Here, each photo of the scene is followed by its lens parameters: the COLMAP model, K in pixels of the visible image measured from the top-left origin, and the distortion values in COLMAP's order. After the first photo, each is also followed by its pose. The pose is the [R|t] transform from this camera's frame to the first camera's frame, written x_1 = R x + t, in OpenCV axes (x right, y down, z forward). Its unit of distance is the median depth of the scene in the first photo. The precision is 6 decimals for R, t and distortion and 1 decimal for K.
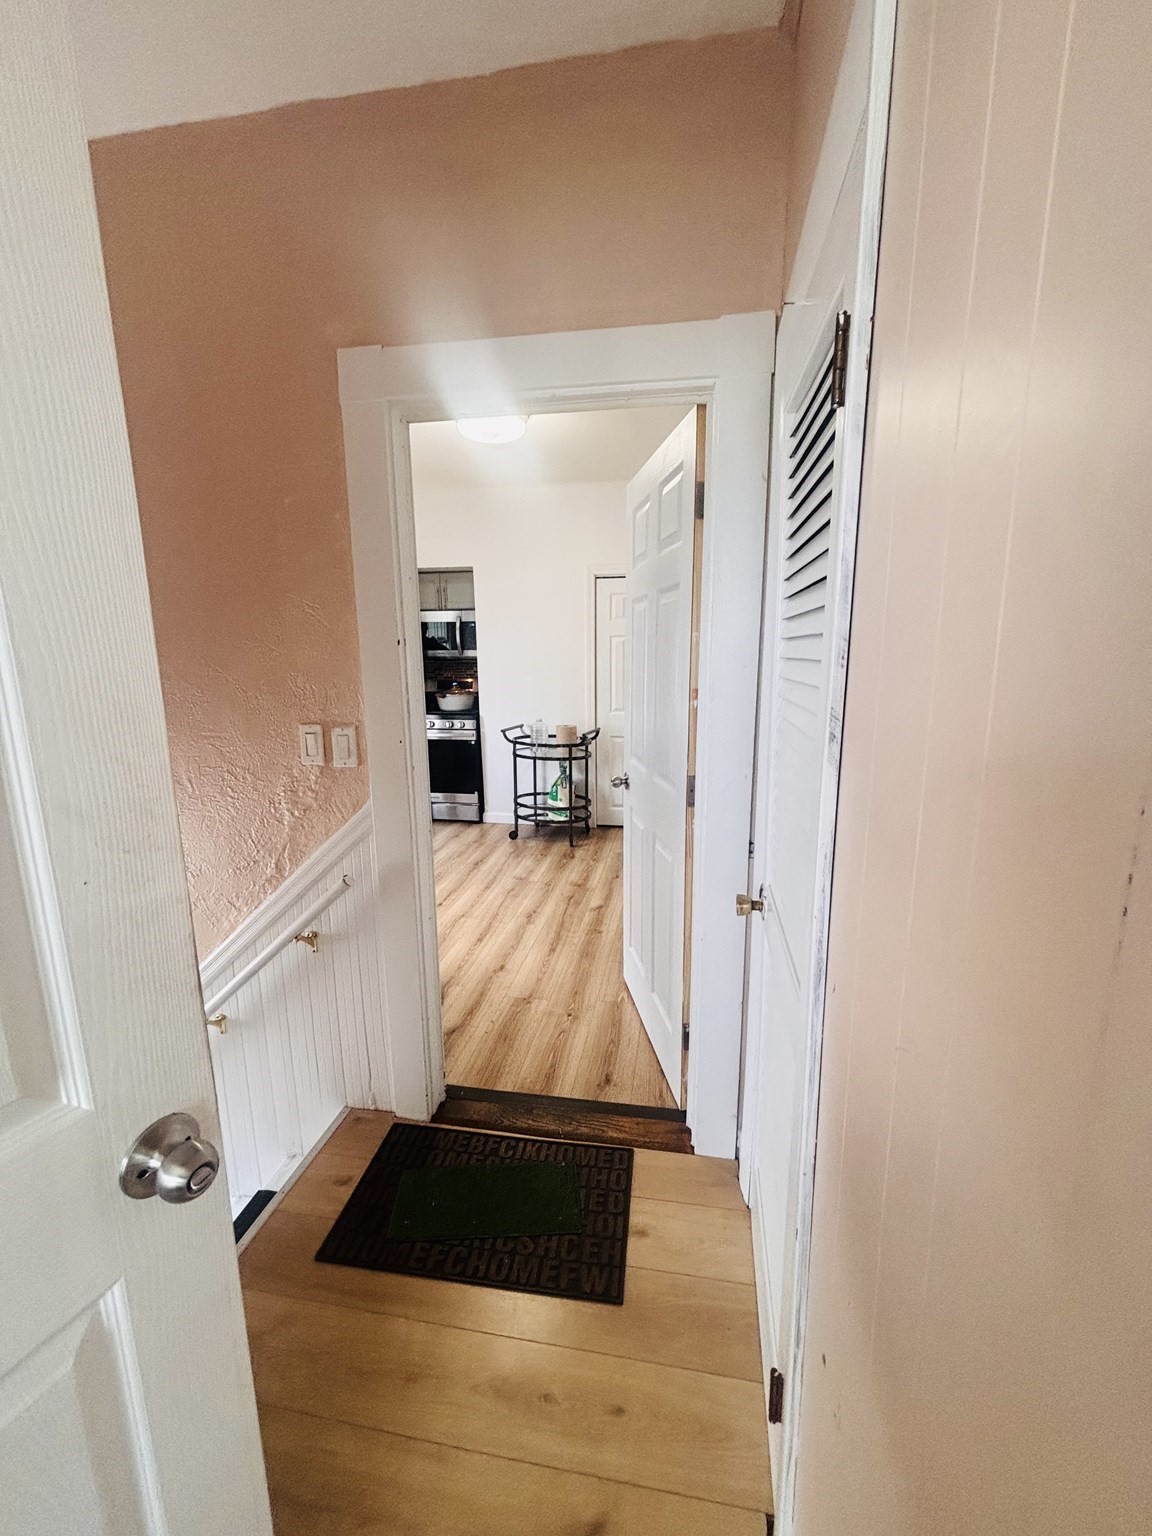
lens RADIAL K [[618.3, 0, 579.5], [0, 618.3, 769.1], [0, 0, 1]] dist [-0.004081, 0.001080]
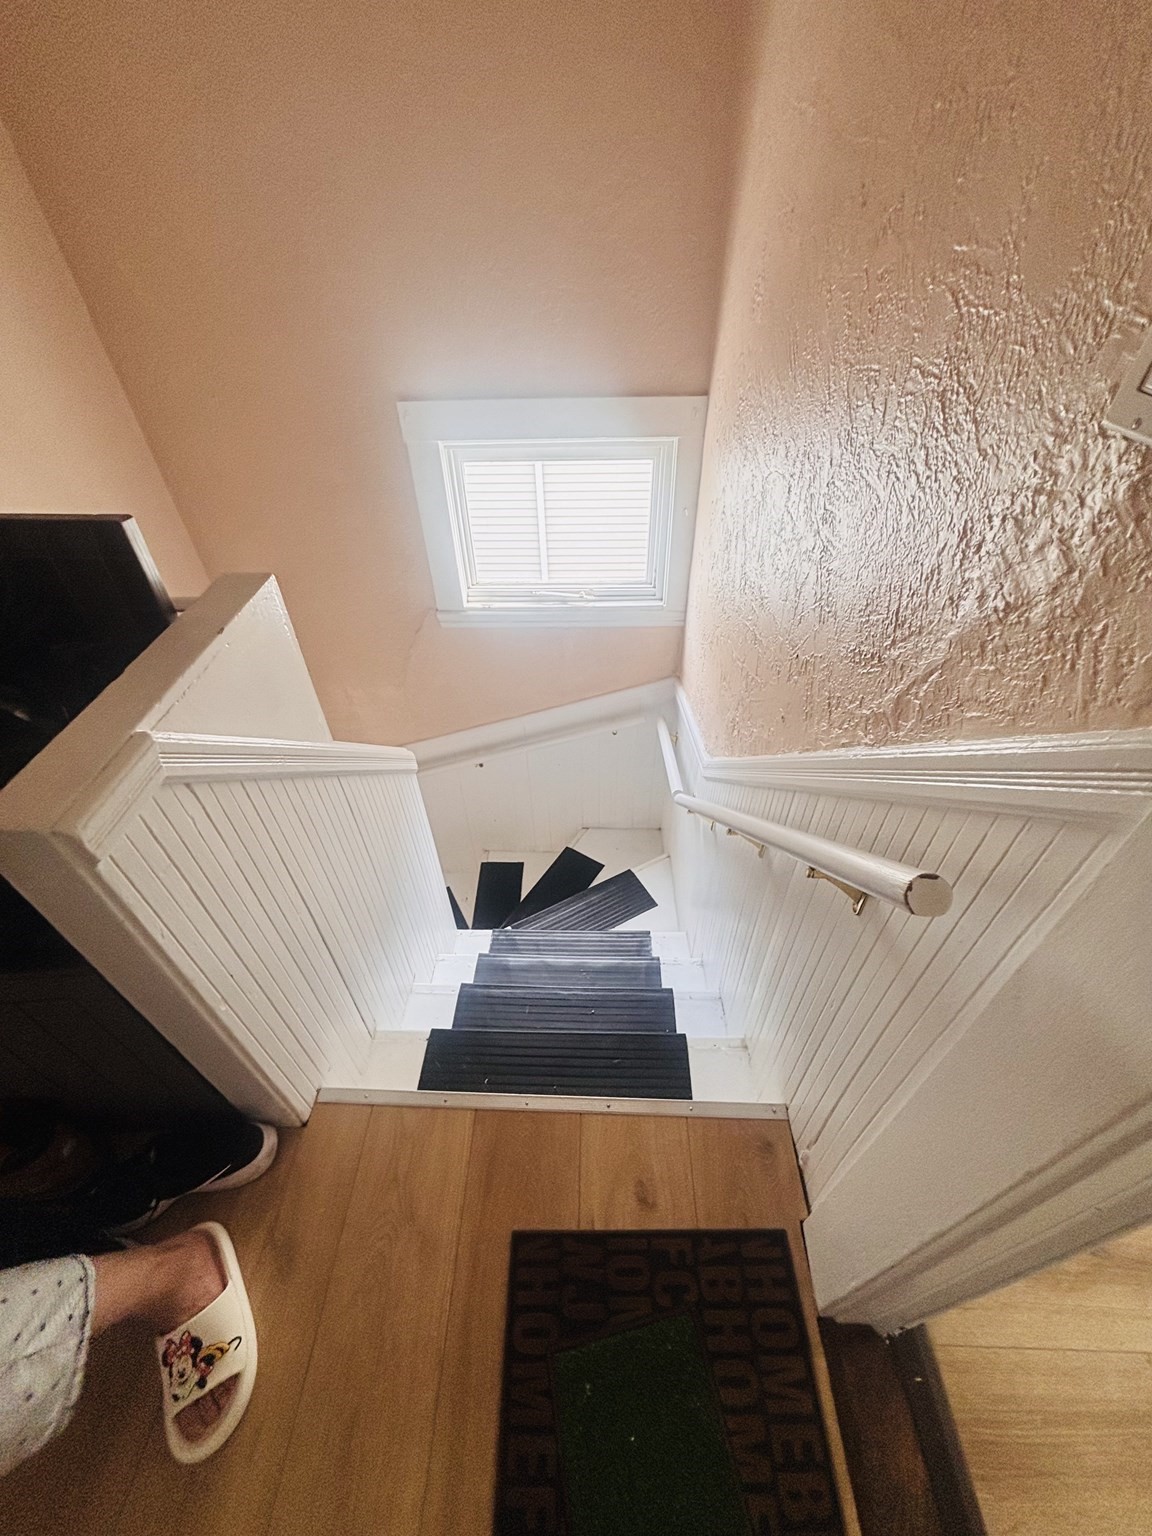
lens RADIAL K [[618.3, 0, 577.3], [0, 618.3, 766.6], [0, 0, 1]] dist [-0.004081, 0.001080]
pose [[0.138385, 0.659343, -0.738997, -0.196154], [-0.154631, 0.751410, 0.641461, -0.031718], [0.978233, 0.025503, 0.205938, 0.703207]]
